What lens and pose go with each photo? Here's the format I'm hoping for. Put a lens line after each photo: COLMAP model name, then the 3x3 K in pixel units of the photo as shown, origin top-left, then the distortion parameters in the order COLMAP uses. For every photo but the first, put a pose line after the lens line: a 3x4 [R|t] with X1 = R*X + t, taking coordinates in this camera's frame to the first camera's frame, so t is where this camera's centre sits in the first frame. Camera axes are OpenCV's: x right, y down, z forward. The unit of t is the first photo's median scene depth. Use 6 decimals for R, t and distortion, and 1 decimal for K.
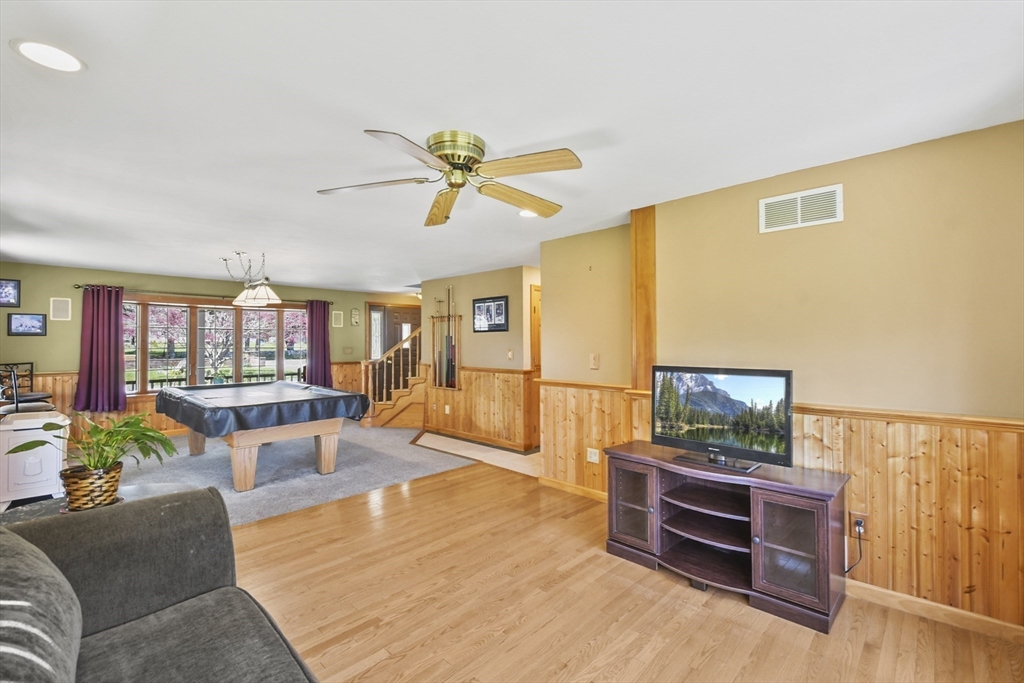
lens RADIAL K [[450.3, 0, 506.9], [0, 450.3, 336.0], [0, 0, 1]] dist [-0.009503, -0.001064]
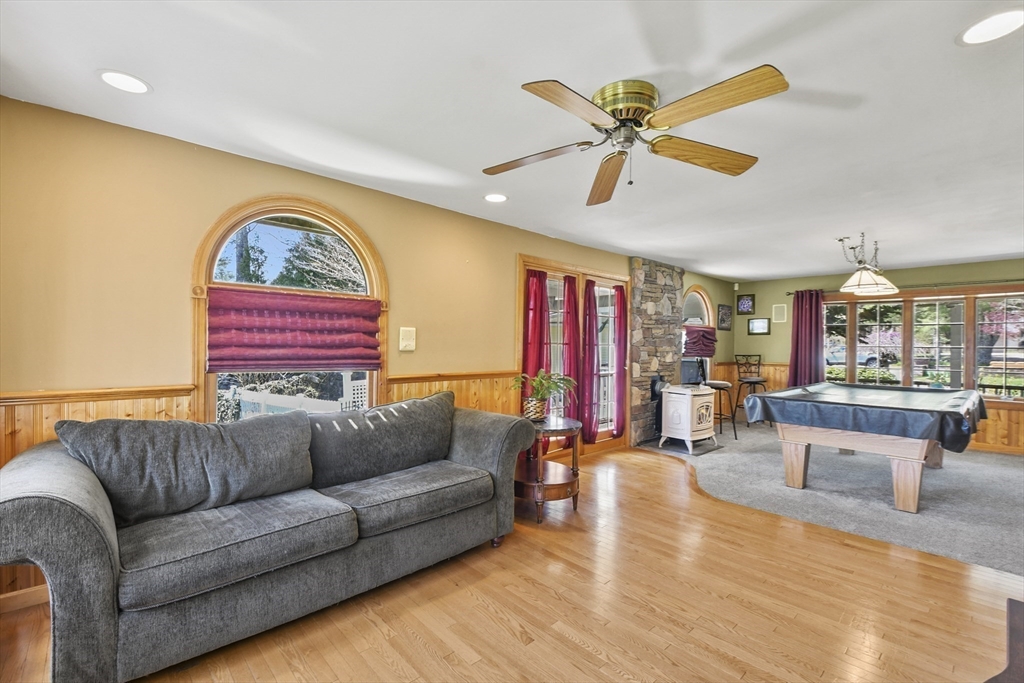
lens RADIAL K [[450.3, 0, 507.1], [0, 450.3, 343.4], [0, 0, 1]] dist [-0.009503, -0.001064]
pose [[-0.060417, 0.002663, -0.998170, 0.375859], [-0.002104, 0.999994, 0.002795, 0.027886], [0.998171, 0.002269, -0.060411, 0.389551]]
